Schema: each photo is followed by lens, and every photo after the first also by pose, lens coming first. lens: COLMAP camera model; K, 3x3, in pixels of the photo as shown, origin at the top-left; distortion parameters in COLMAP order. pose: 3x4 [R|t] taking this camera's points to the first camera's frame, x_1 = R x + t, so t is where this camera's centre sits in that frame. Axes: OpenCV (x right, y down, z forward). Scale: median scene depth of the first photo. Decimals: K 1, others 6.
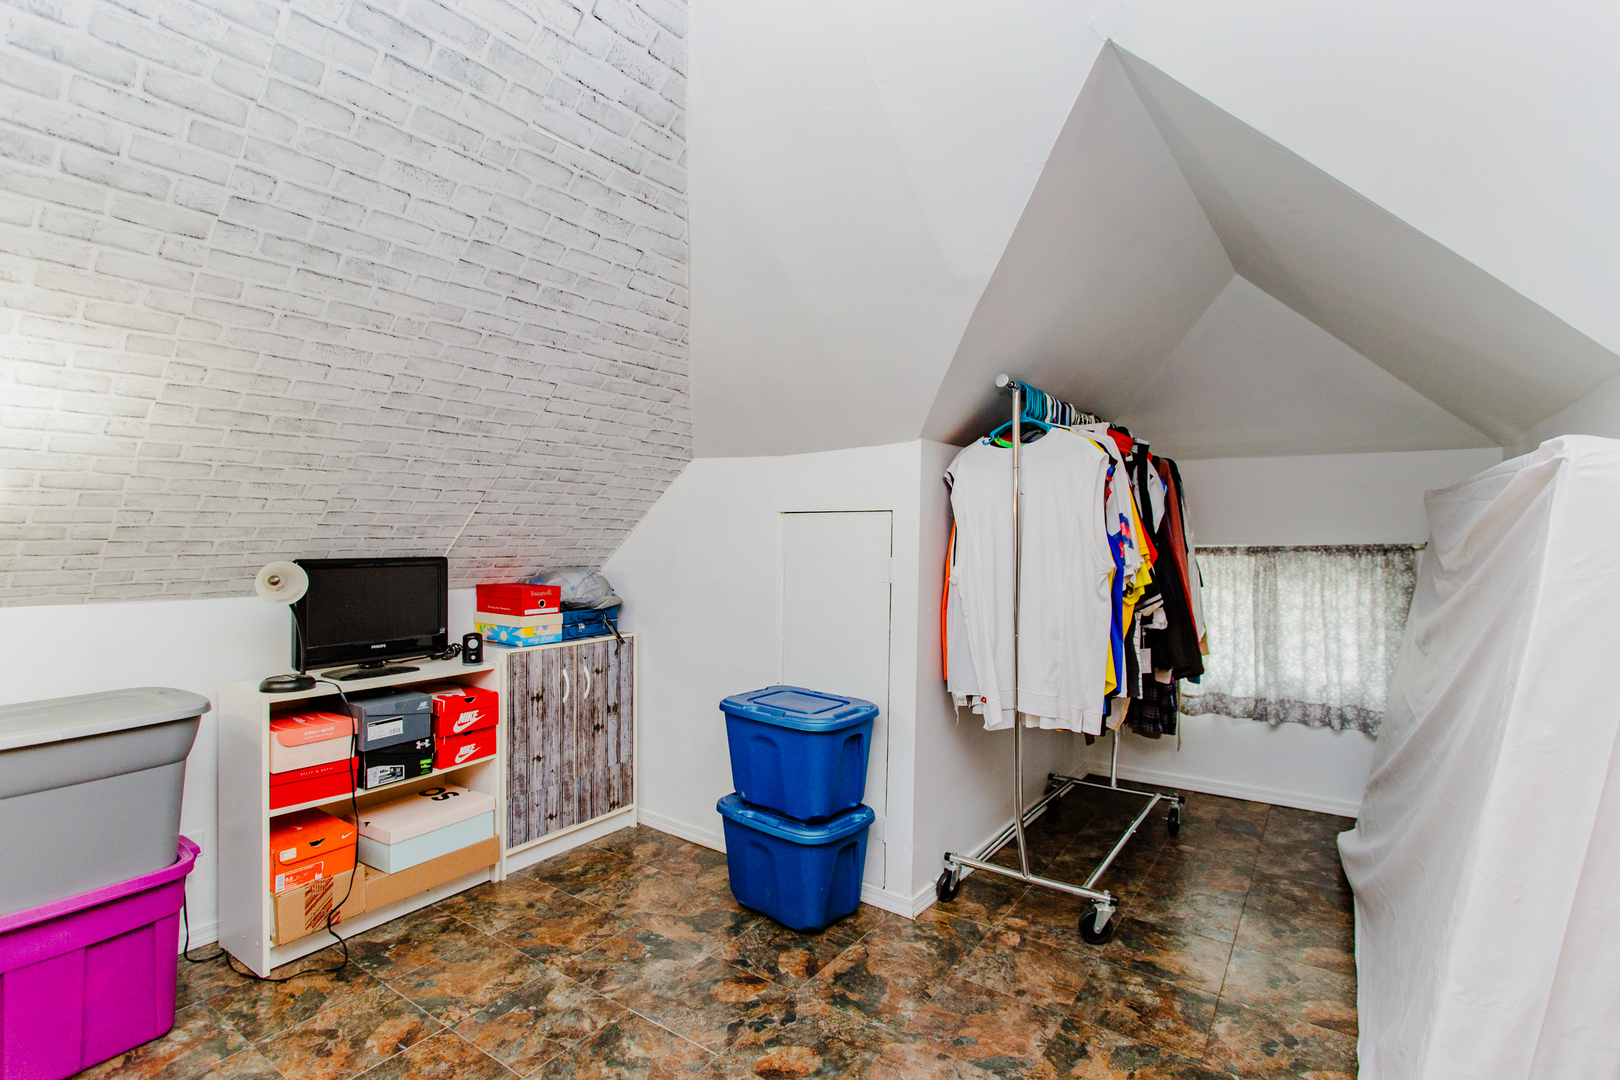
lens RADIAL K [[769.4, 0, 810.0], [0, 769.4, 540.0], [0, 0, 1]] dist [-0.000810, 0.000042]
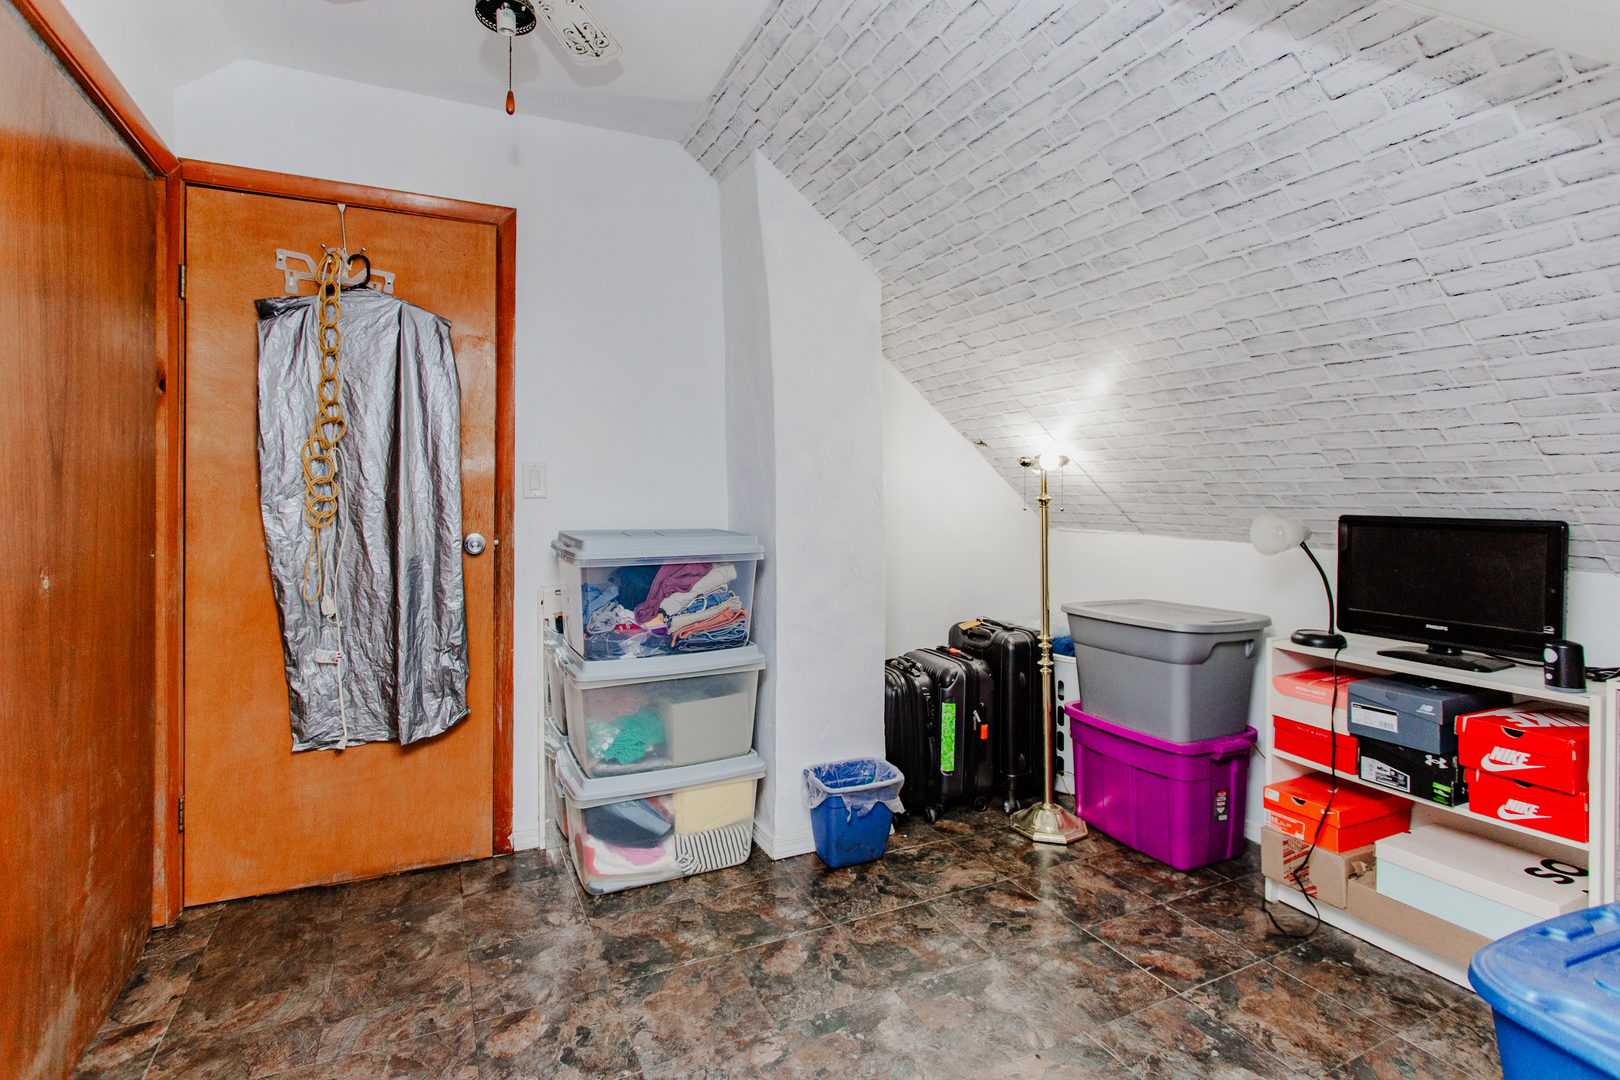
lens RADIAL K [[803.9, 0, 806.9], [0, 803.9, 494.7], [0, 0, 1]] dist [-0.000144, 0.000011]
pose [[-0.501044, 0.001522, -0.865421, 0.525191], [-0.005731, 0.999971, 0.005076, -0.001553], [0.865403, 0.007503, -0.501021, 0.891945]]
